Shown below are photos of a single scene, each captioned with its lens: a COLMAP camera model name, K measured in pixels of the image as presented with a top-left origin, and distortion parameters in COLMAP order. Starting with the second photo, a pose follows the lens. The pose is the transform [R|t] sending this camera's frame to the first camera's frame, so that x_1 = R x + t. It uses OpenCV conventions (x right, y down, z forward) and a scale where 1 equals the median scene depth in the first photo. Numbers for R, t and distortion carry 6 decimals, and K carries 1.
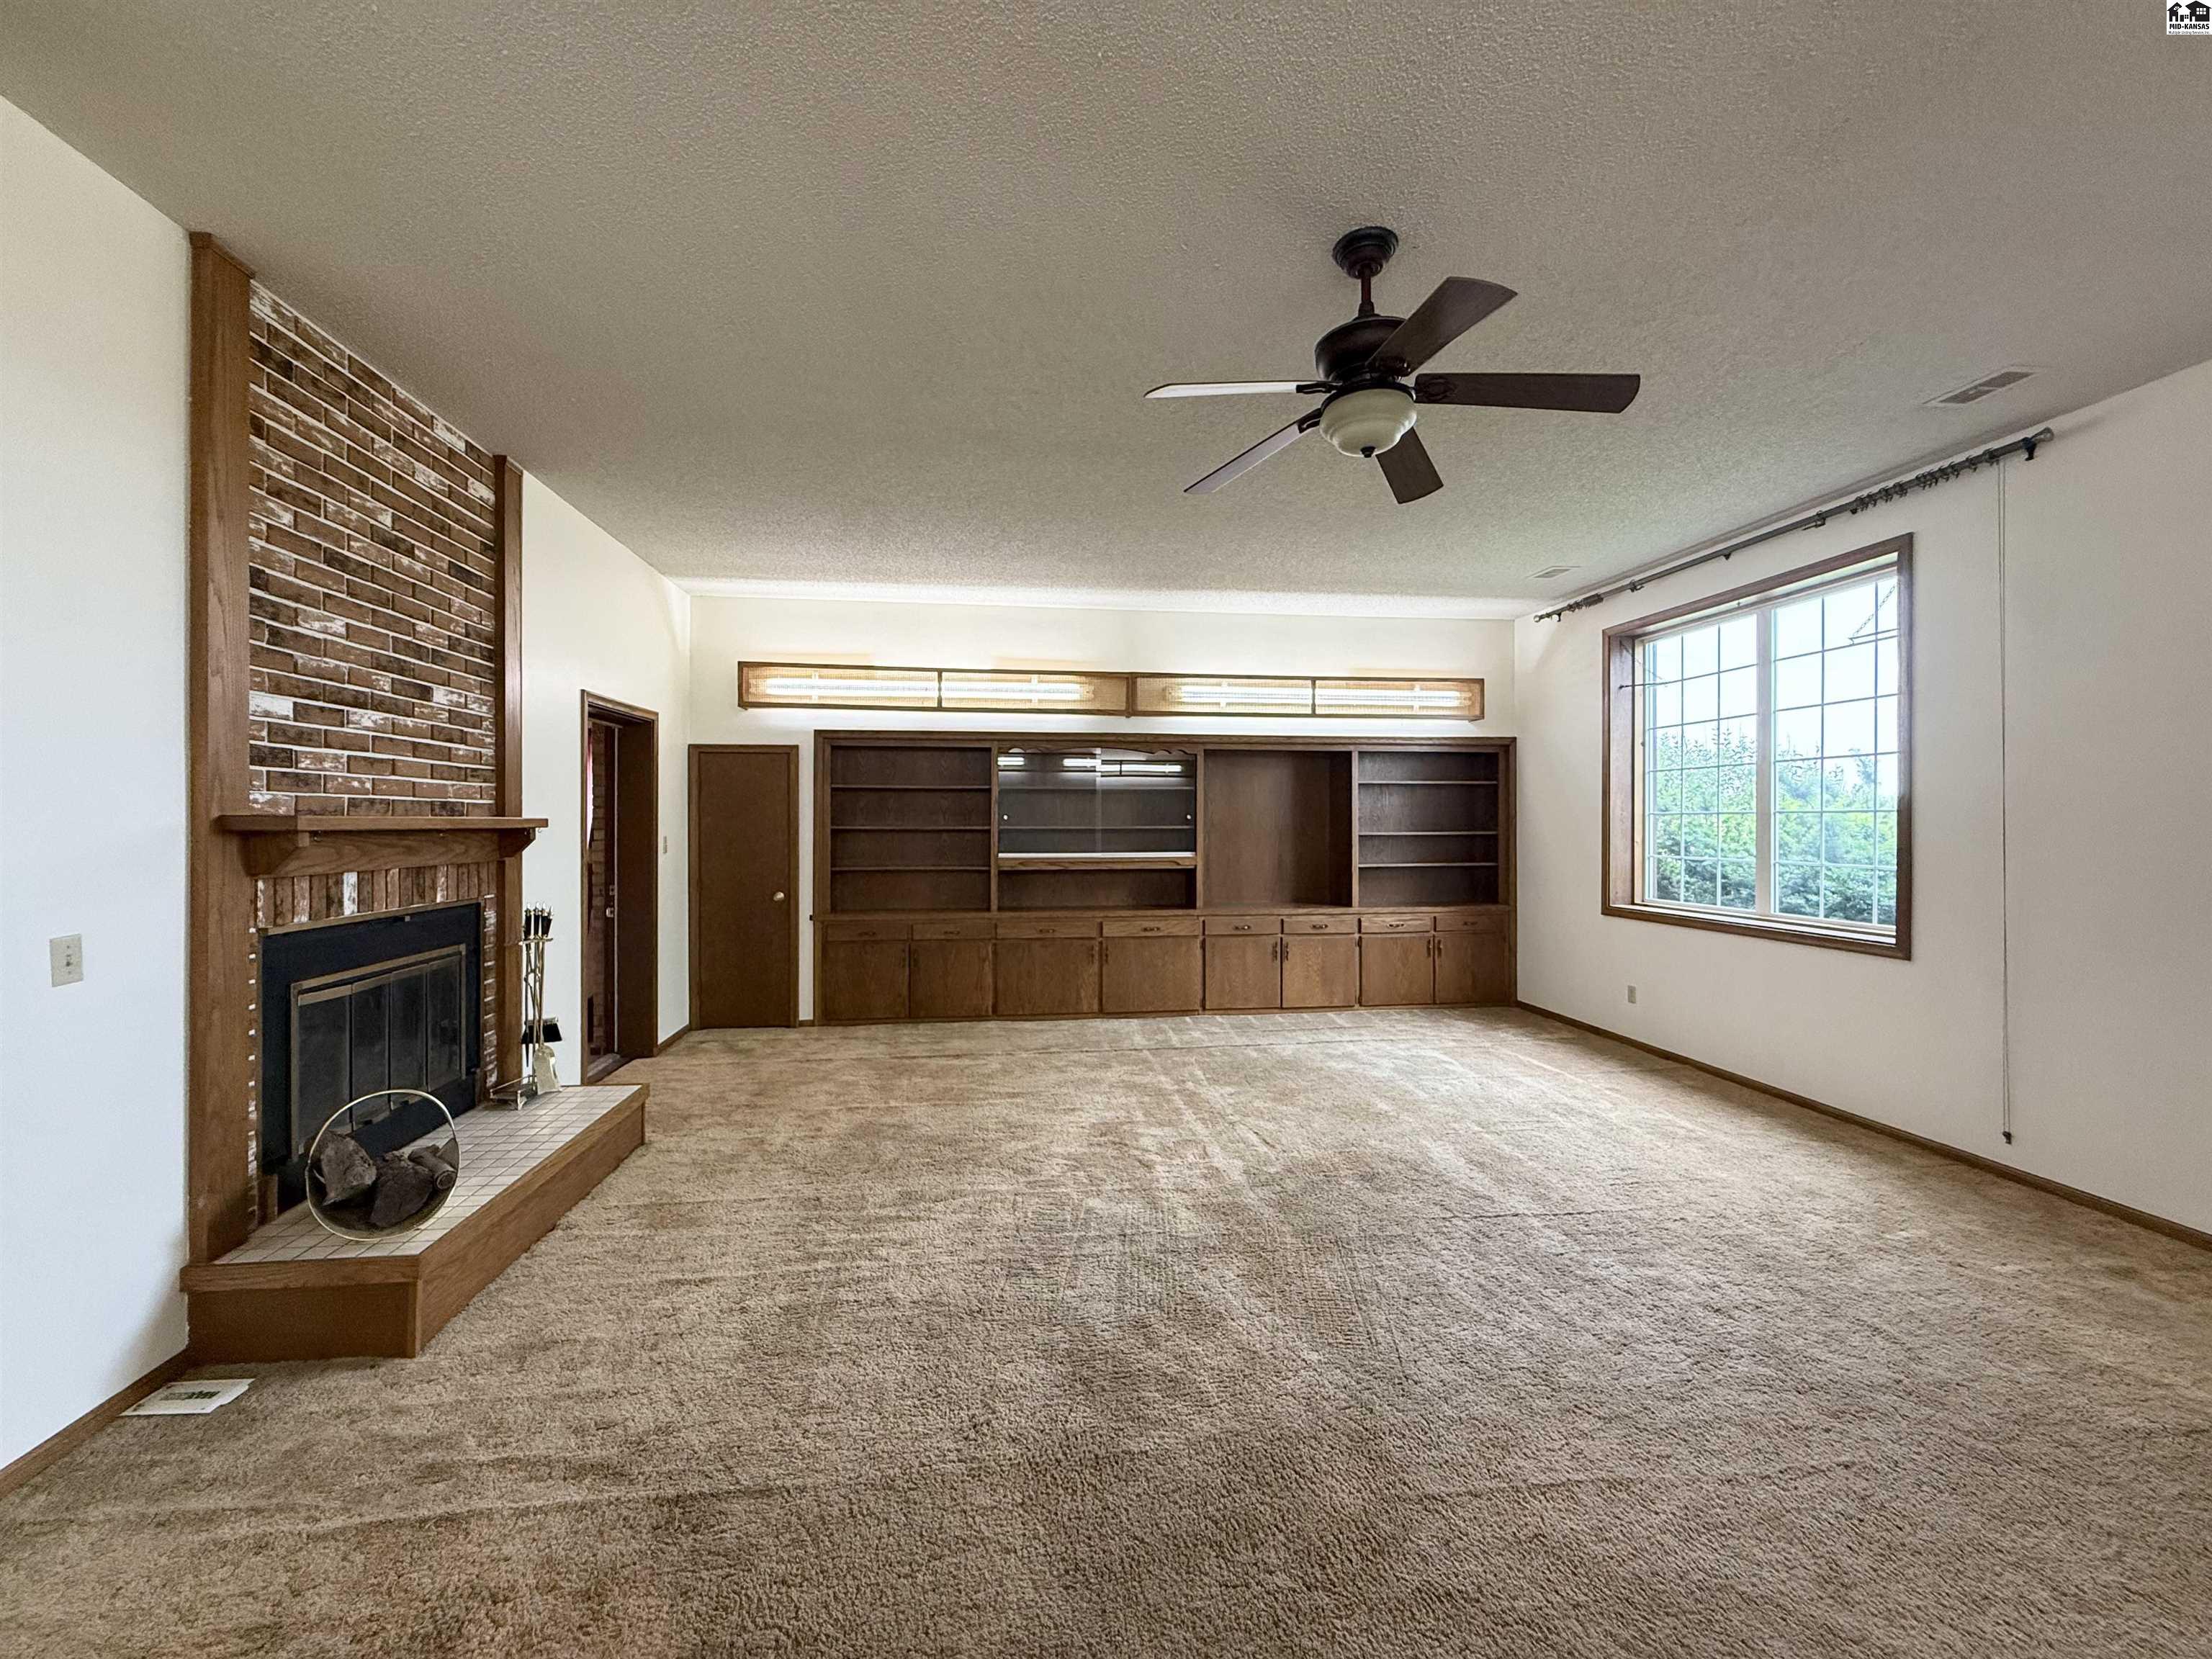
lens RADIAL K [[882.2, 0, 1092.0], [0, 882.2, 824.8], [0, 0, 1]] dist [-0.001072, 0.000422]
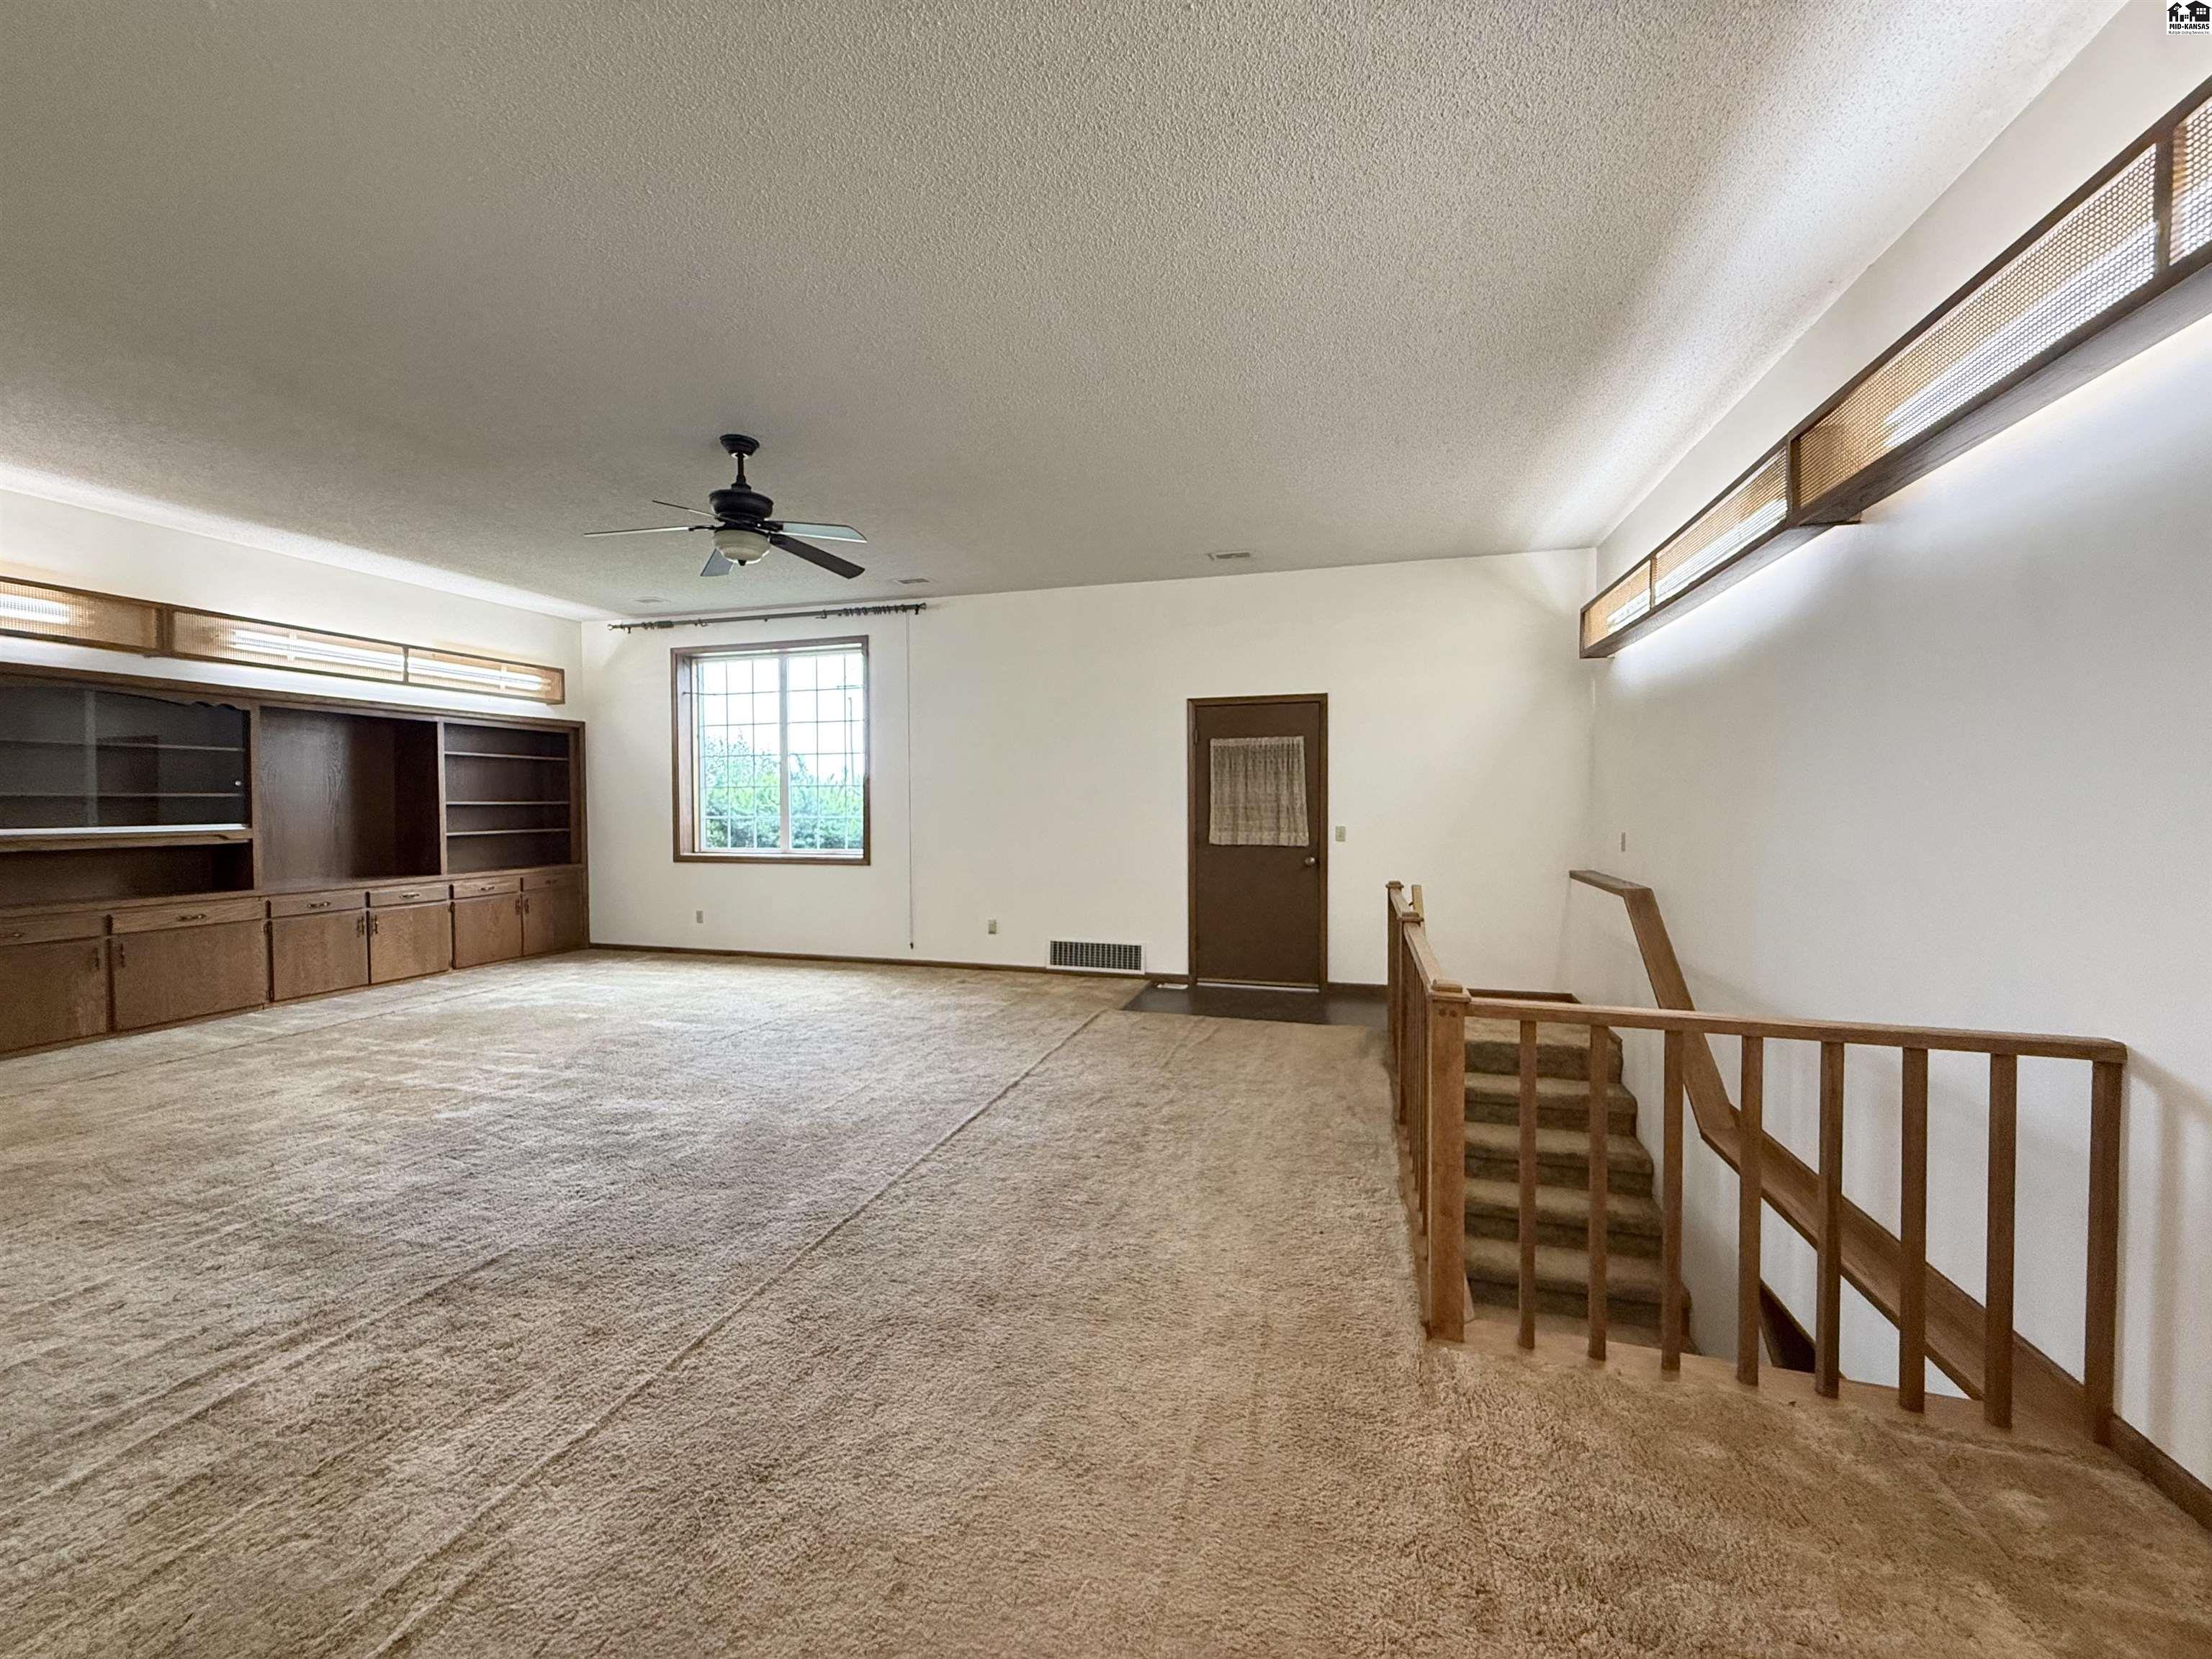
lens RADIAL K [[887.5, 0, 1106.3], [0, 887.5, 826.4], [0, 0, 1]] dist [0.000590, 0.000236]
pose [[0.390692, -0.024130, 0.920205, -0.610474], [0.006689, 0.999704, 0.023375, 0.031676], [-0.920497, -0.002977, 0.390738, -0.195653]]
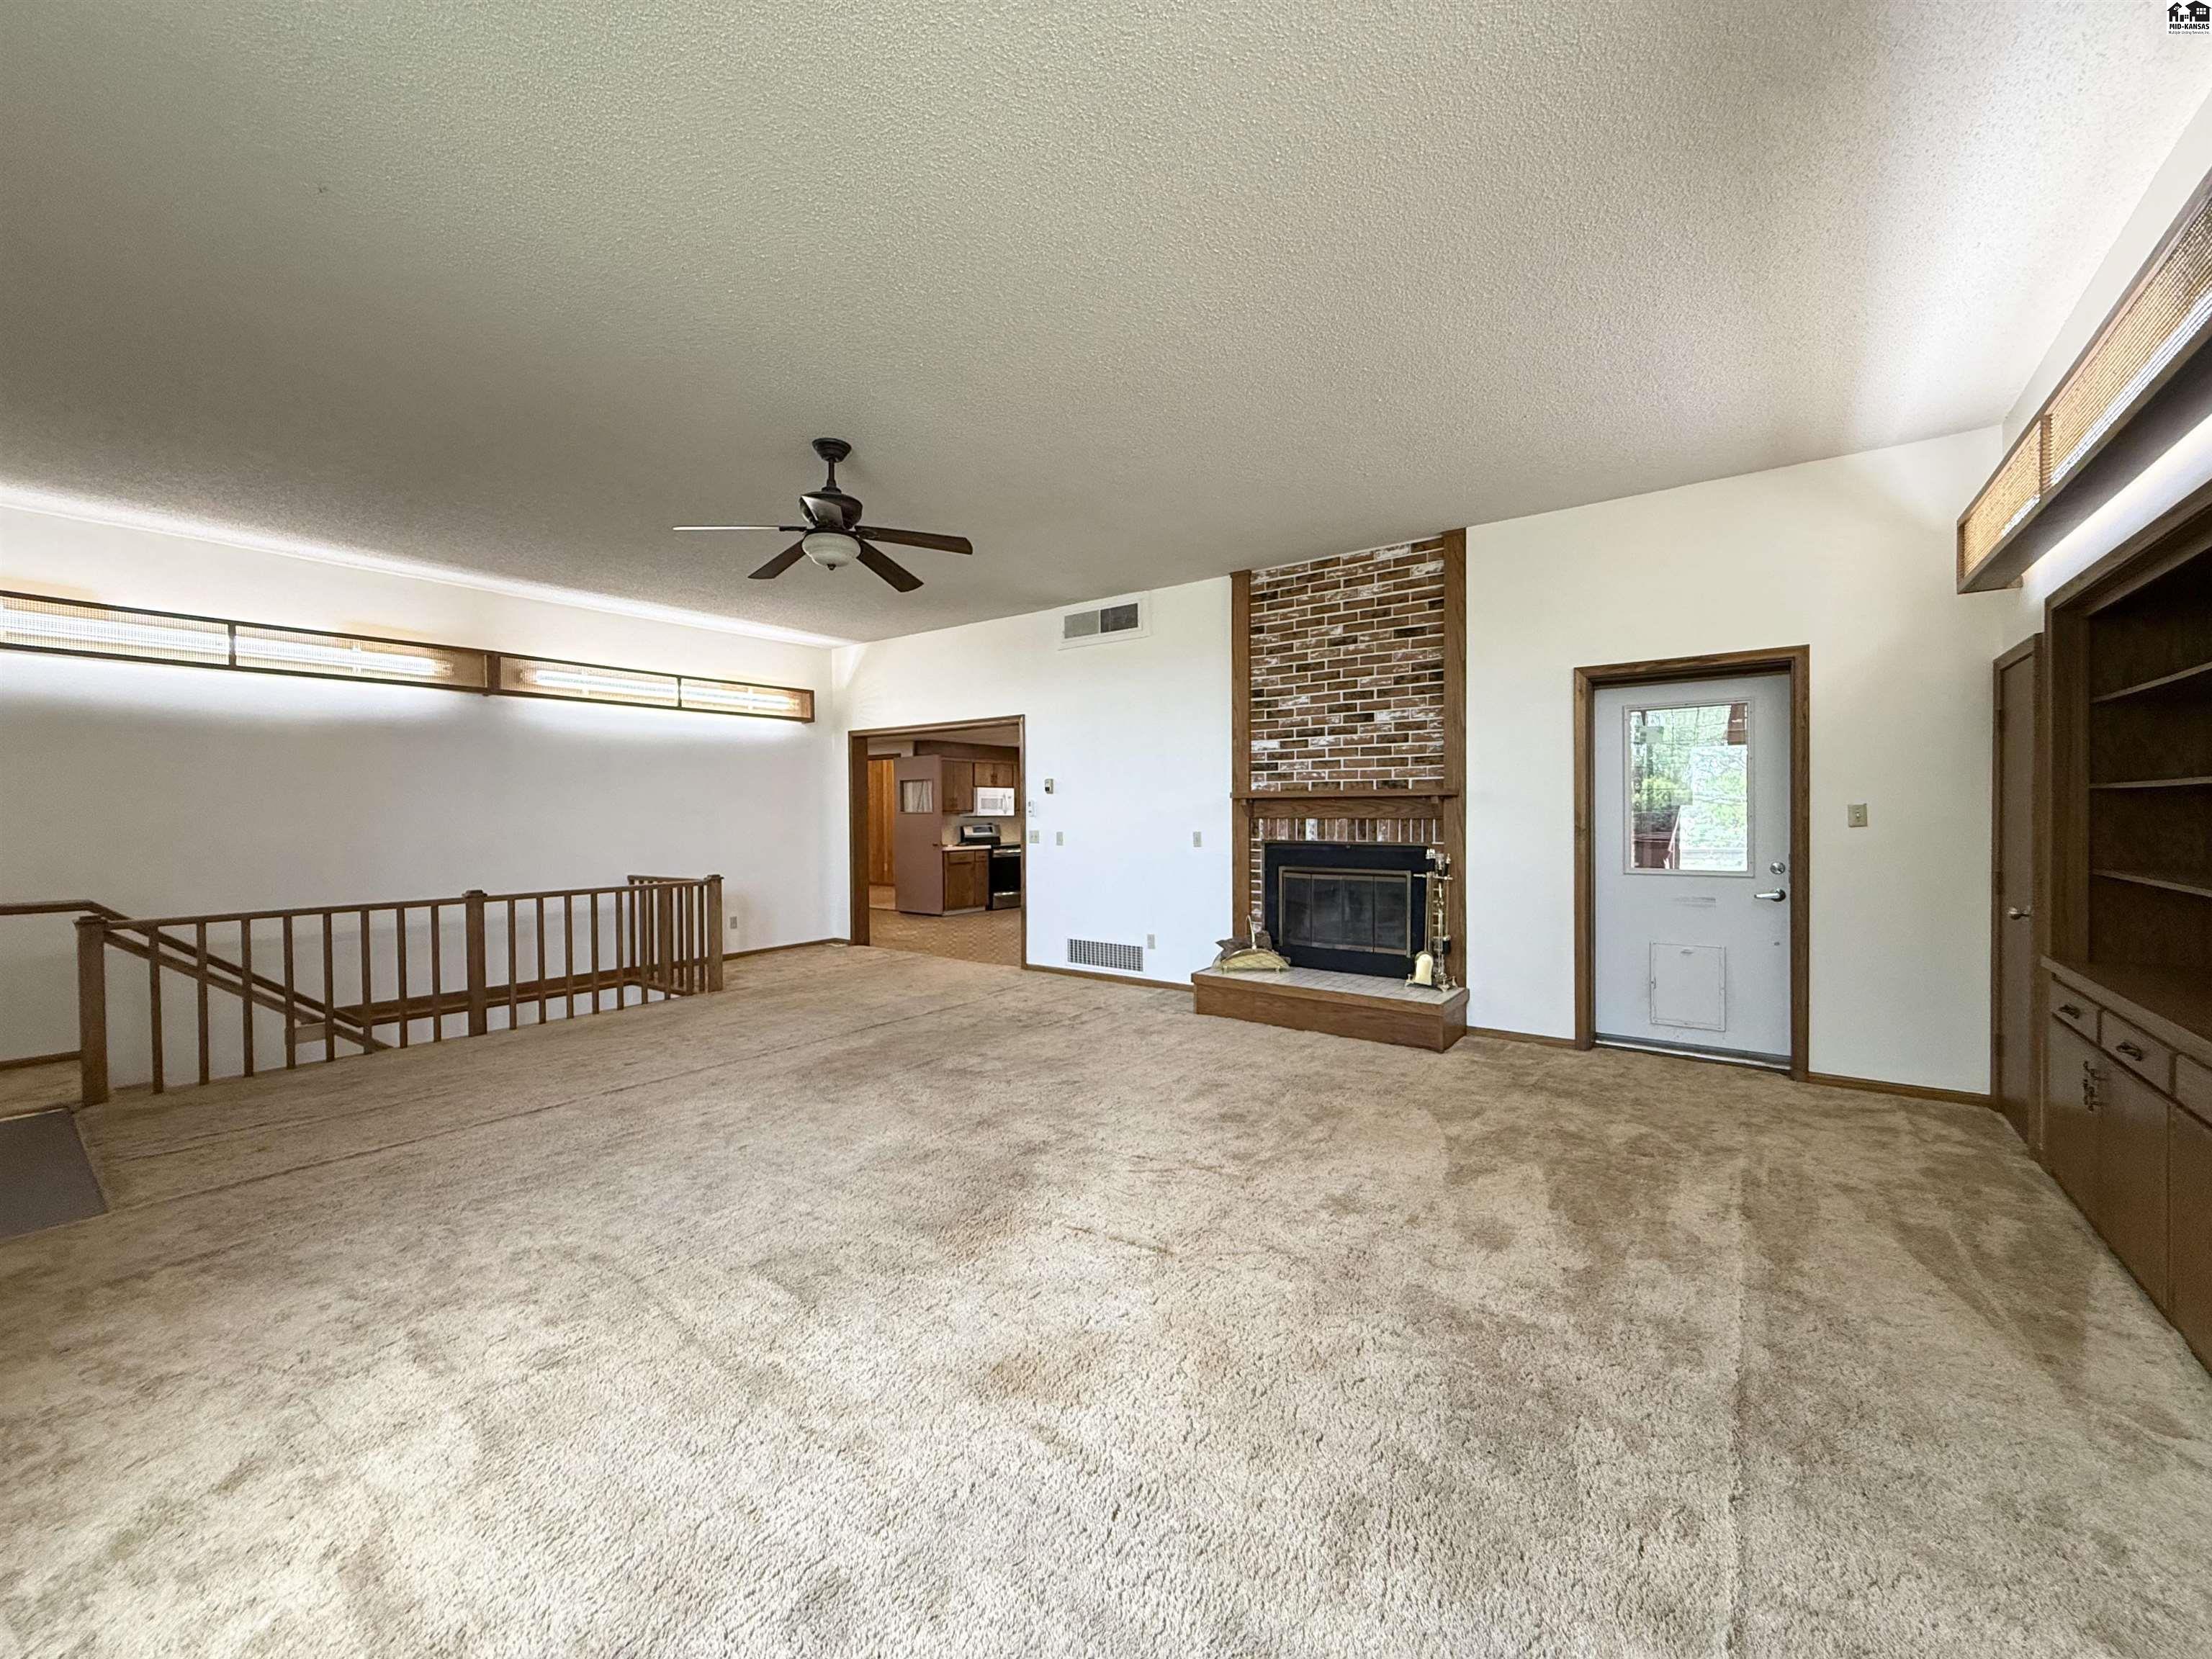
lens RADIAL K [[882.2, 0, 1092.0], [0, 882.2, 824.8], [0, 0, 1]] dist [-0.001072, 0.000422]
pose [[-0.692730, 0.018403, -0.720962, 0.729725], [0.005395, 0.999779, 0.020337, 0.017937], [0.721177, 0.010199, -0.692676, 1.537098]]
